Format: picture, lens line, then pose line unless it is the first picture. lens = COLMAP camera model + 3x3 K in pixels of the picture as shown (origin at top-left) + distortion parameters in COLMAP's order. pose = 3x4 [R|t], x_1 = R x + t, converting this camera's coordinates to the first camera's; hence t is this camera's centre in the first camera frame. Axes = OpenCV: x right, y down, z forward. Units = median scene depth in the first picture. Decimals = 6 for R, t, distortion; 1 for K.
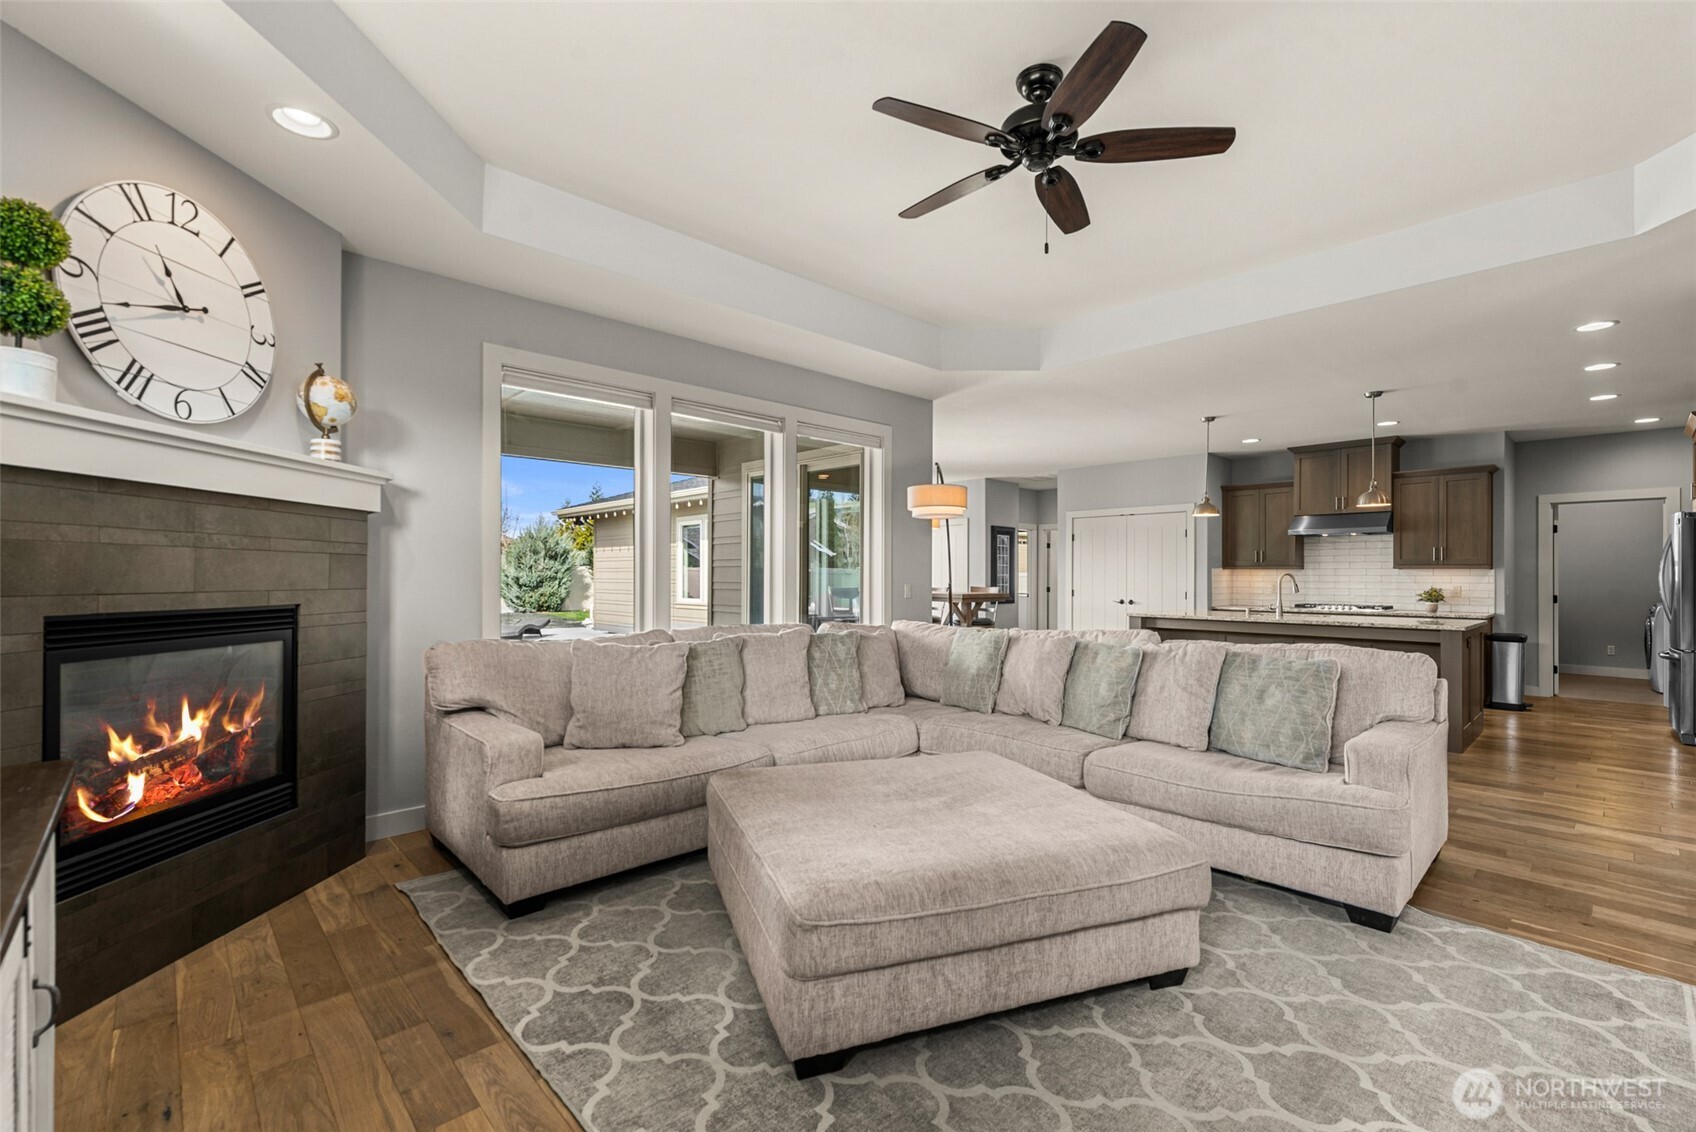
lens RADIAL K [[735.1, 0, 849.7], [0, 735.1, 572.5], [0, 0, 1]] dist [0.000723, 0.000310]
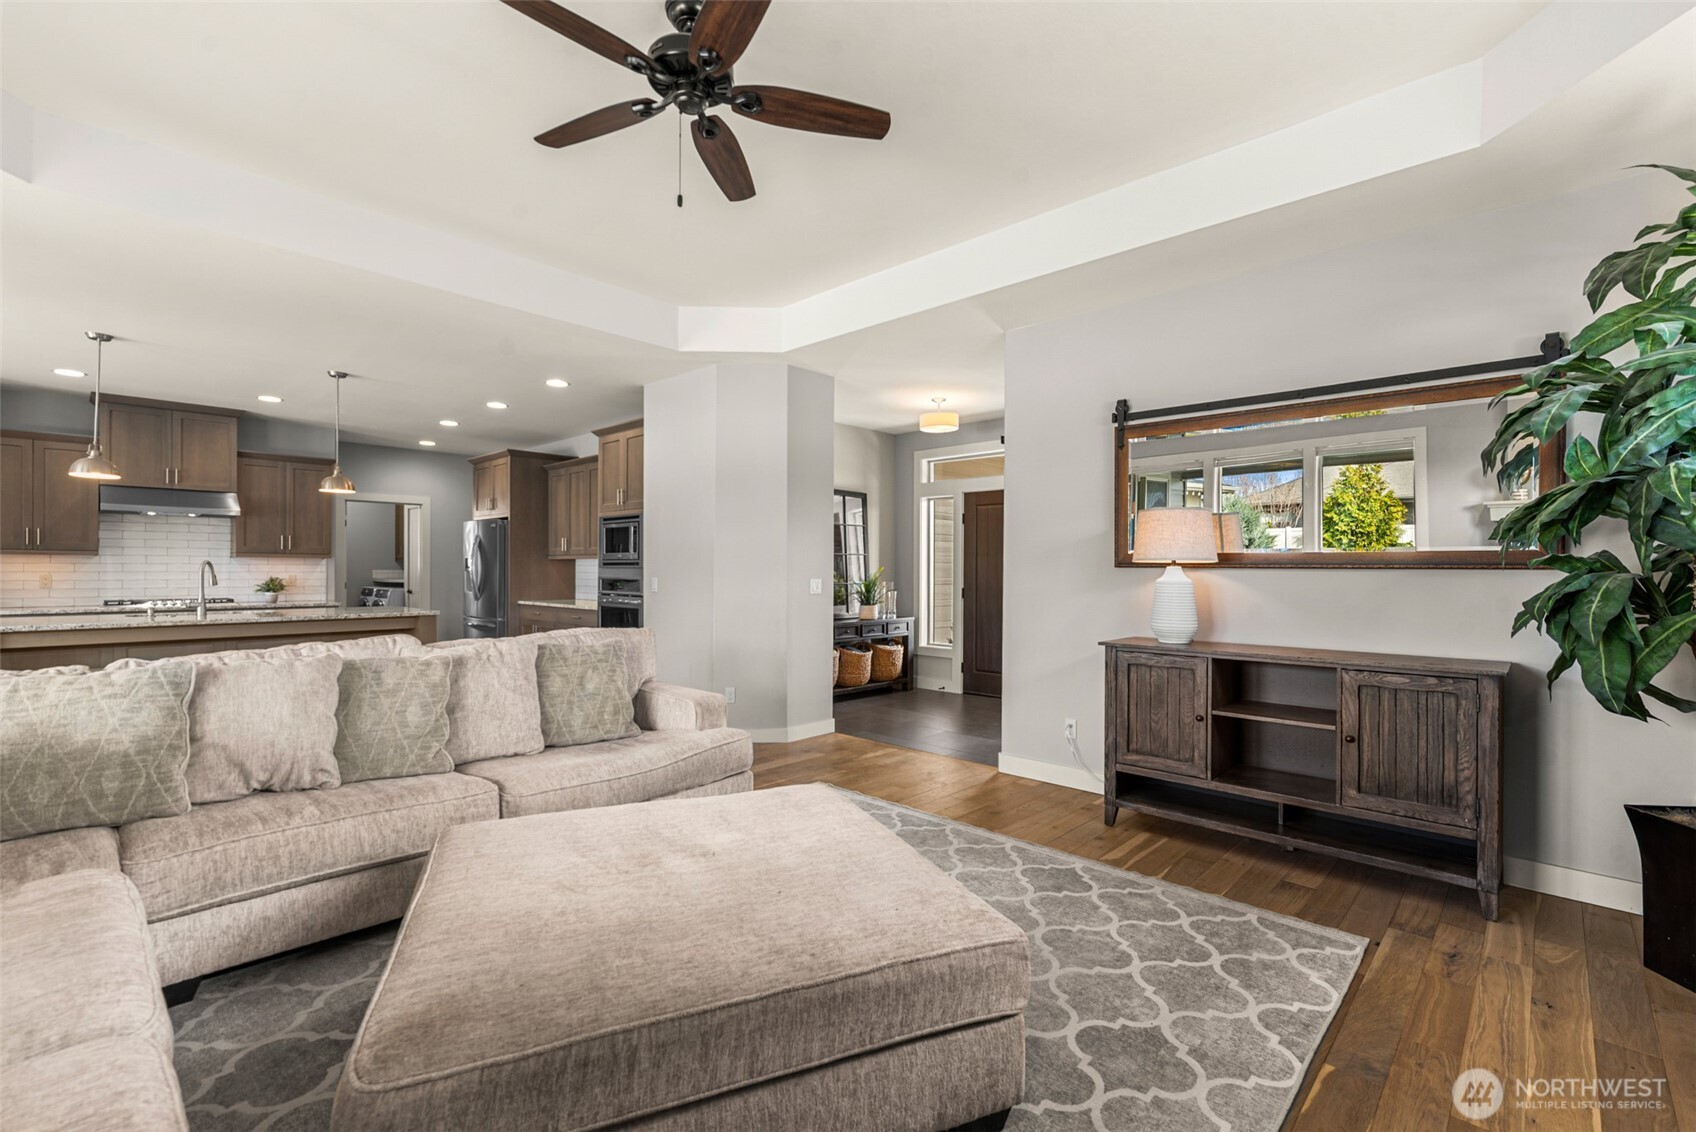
lens RADIAL K [[752.7, 0, 856.3], [0, 752.7, 572.0], [0, 0, 1]] dist [0.001017, -0.000057]
pose [[-0.058882, -0.006941, 0.998241, -0.270045], [-0.009396, 0.999935, 0.006399, 0.000259], [-0.998221, -0.009002, -0.058943, 0.342303]]
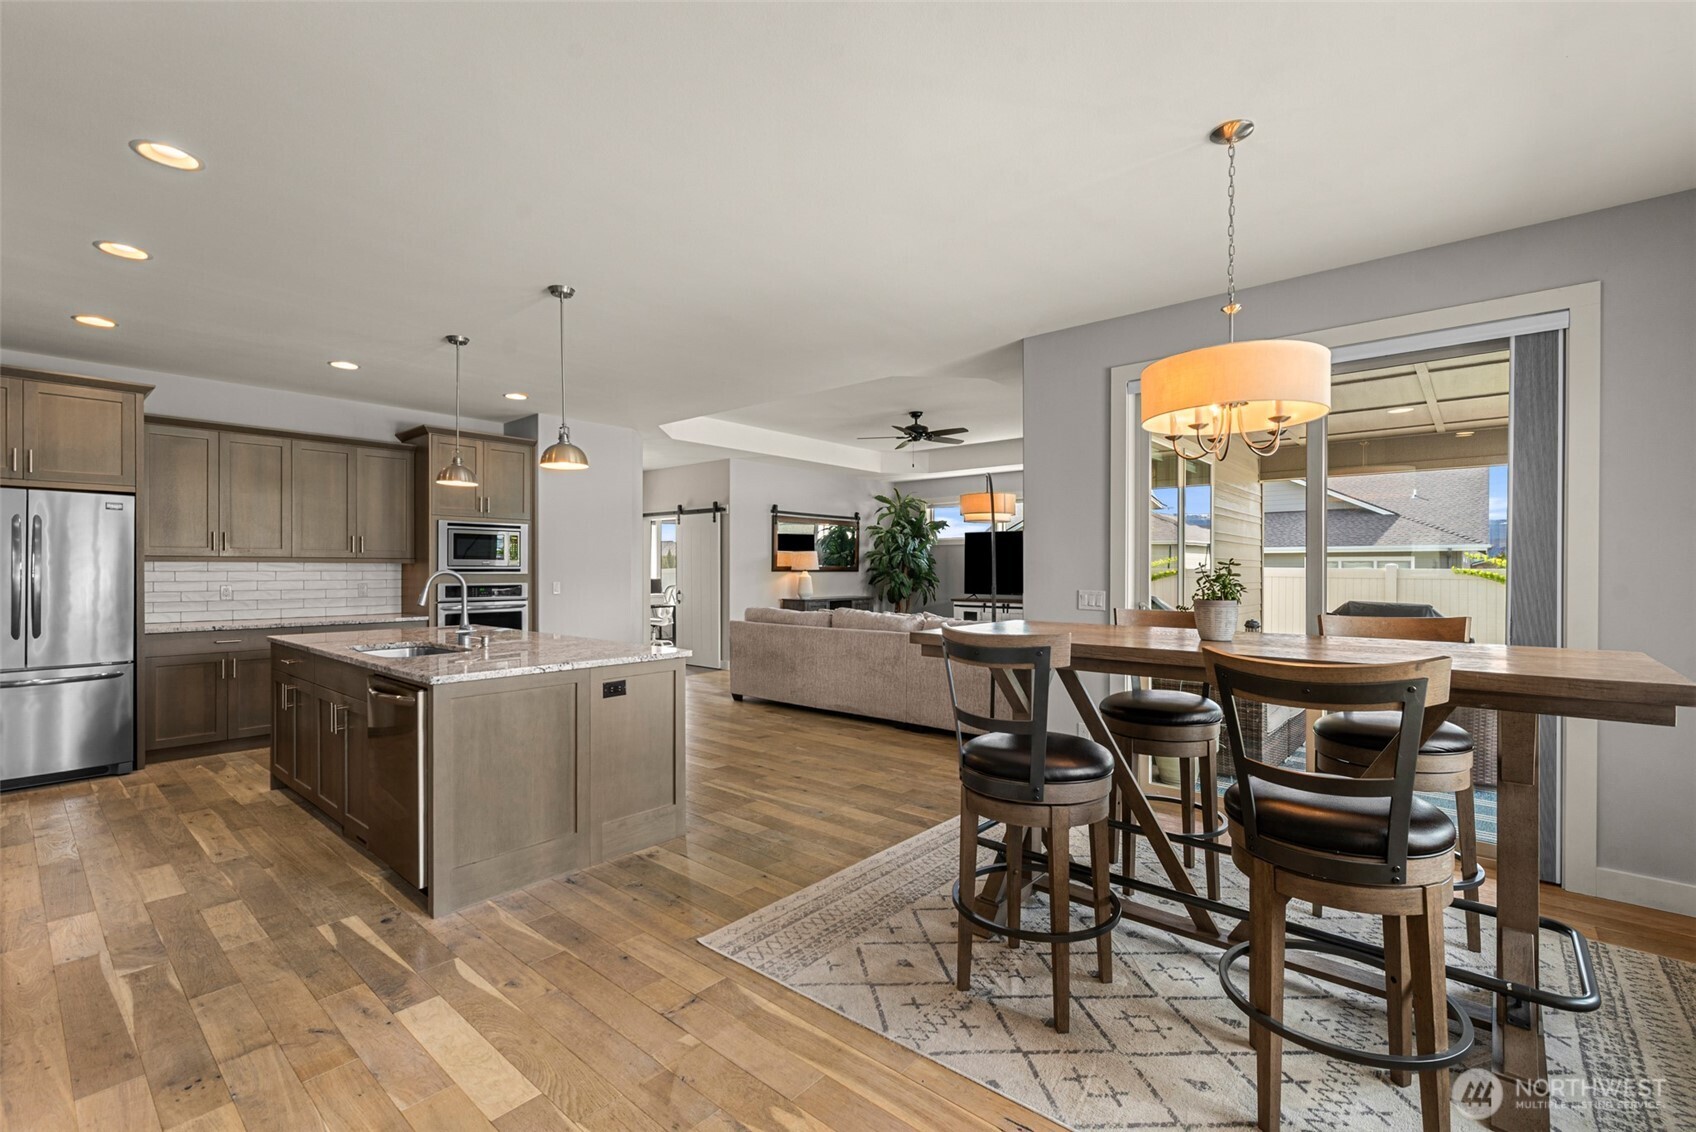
lens RADIAL K [[741.8, 0, 860.2], [0, 741.8, 570.5], [0, 0, 1]] dist [-0.000743, 0.000014]
pose [[-0.993701, -0.005850, -0.111914, 0.336216], [-0.005788, 0.999983, -0.000882, -0.003623], [0.111917, -0.000229, -0.993717, 1.644506]]
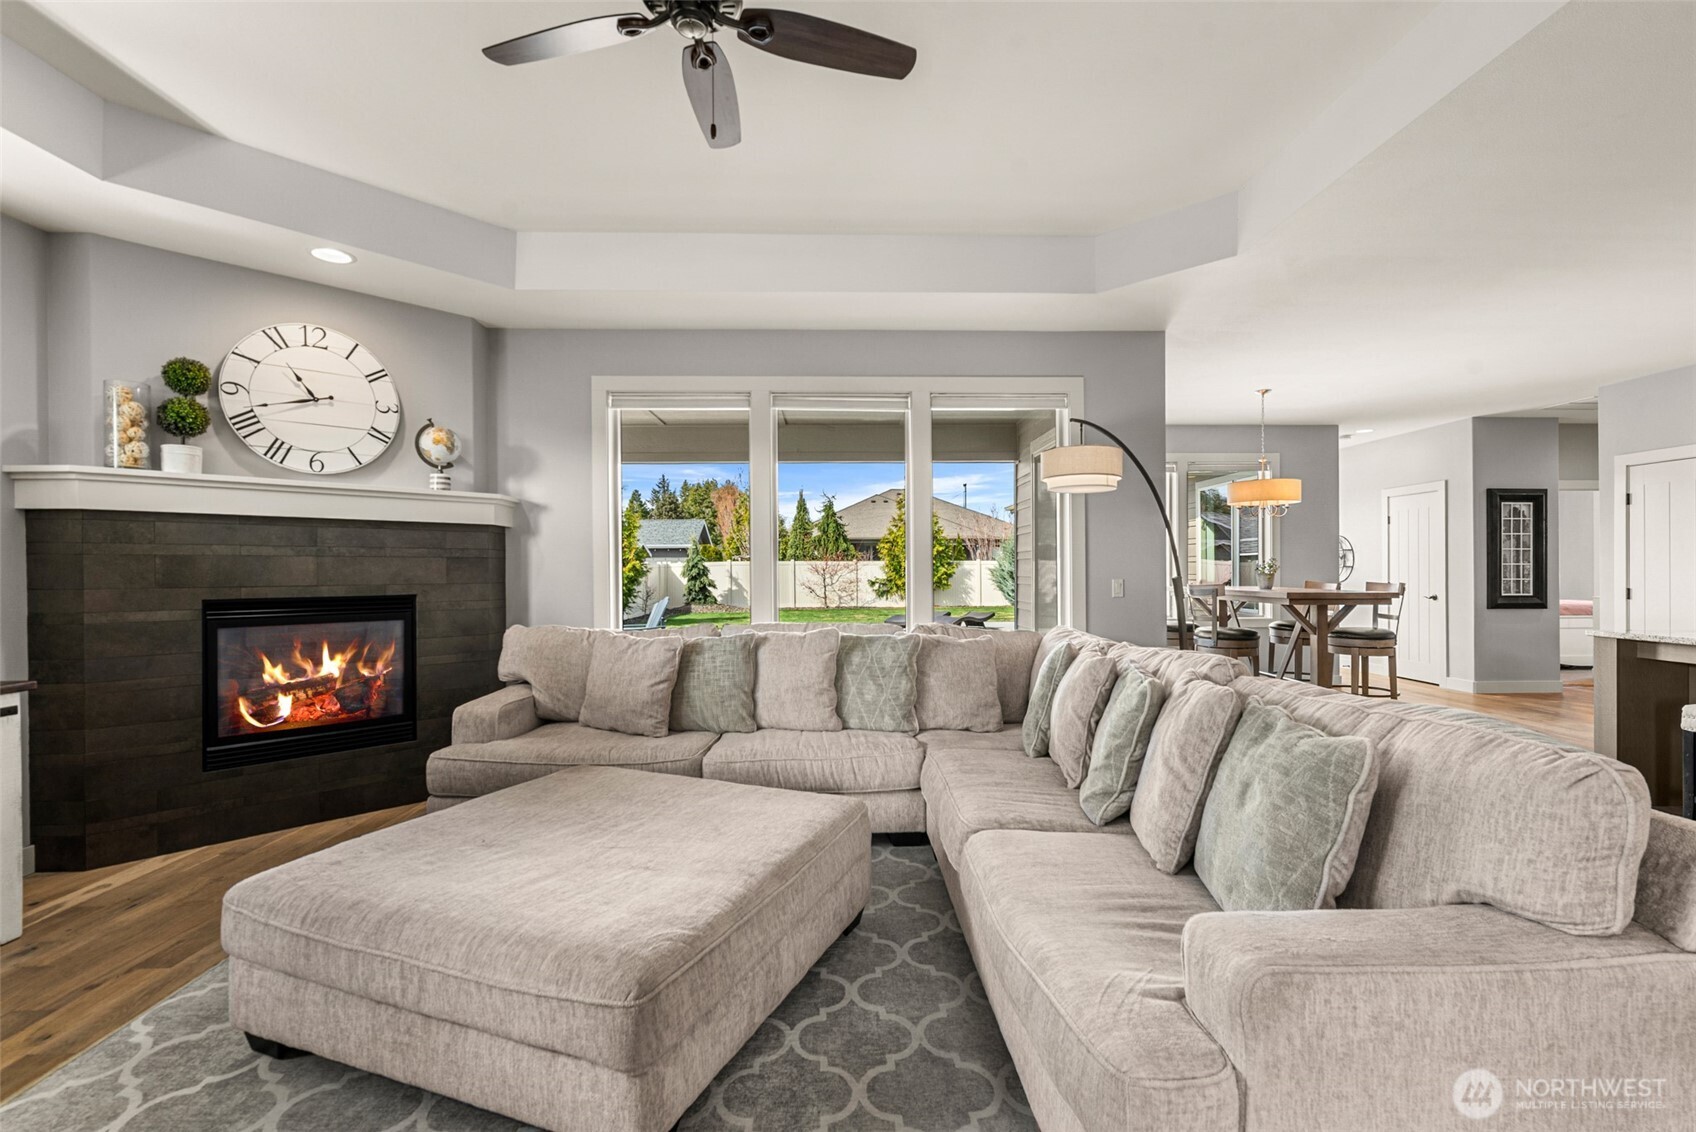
lens RADIAL K [[752.7, 0, 856.3], [0, 752.7, 572.0], [0, 0, 1]] dist [0.001017, -0.000057]
pose [[0.750186, -0.006721, -0.661193, 0.360027], [0.011709, 0.999927, 0.003121, 0.002518], [0.661123, -0.010083, 0.750210, 0.212032]]
